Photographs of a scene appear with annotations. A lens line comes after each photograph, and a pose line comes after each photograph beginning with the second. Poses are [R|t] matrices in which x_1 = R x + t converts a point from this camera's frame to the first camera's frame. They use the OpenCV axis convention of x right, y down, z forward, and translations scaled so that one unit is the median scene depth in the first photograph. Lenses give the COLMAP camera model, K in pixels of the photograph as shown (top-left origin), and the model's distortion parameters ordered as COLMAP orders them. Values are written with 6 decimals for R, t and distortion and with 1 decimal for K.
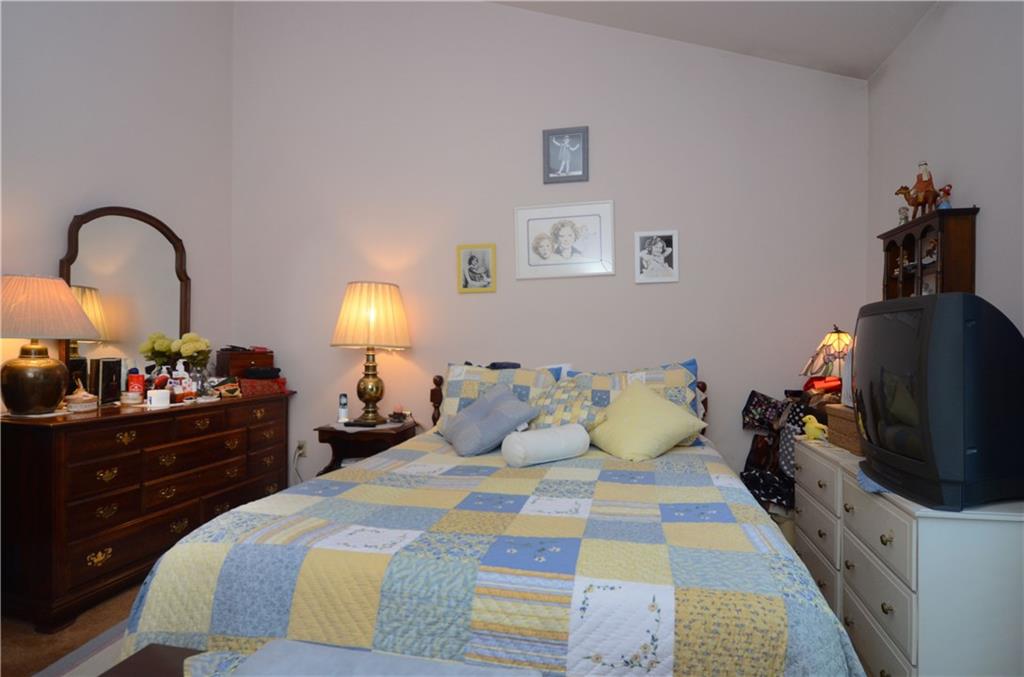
lens RADIAL K [[546.7, 0, 512.9], [0, 546.7, 341.5], [0, 0, 1]] dist [-0.021431, 0.001870]
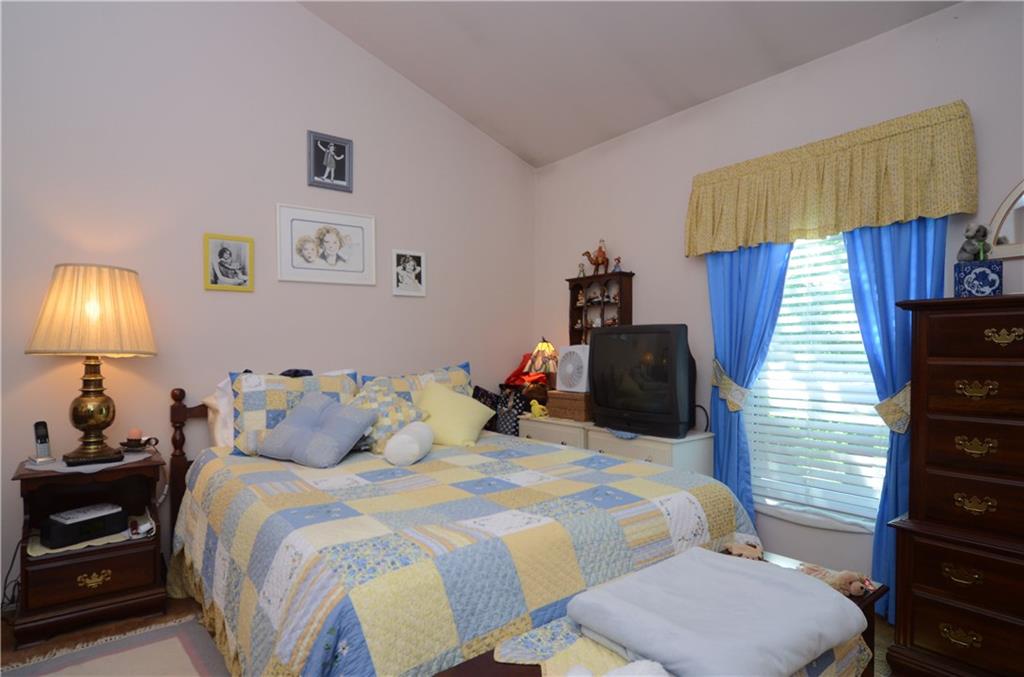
lens RADIAL K [[546.7, 0, 514.0], [0, 546.7, 338.2], [0, 0, 1]] dist [-0.021431, 0.001870]
pose [[0.631382, 0.014846, 0.775330, -0.481494], [-0.004965, 0.999874, -0.015103, -0.003233], [-0.775456, 0.005686, 0.631376, 0.108261]]
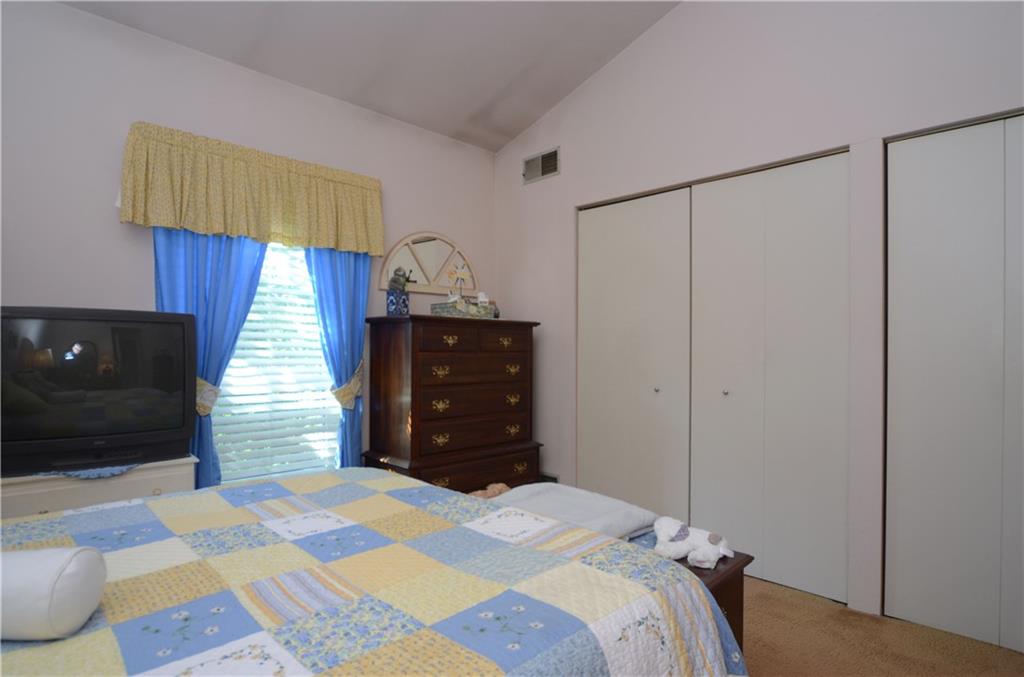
lens RADIAL K [[546.7, 0, 509.7], [0, 546.7, 343.2], [0, 0, 1]] dist [-0.021431, 0.001870]
pose [[-0.843788, -0.004543, 0.536658, -0.362828], [-0.013508, 0.999827, -0.012775, 0.000232], [-0.536507, -0.018029, -0.843703, 0.825219]]
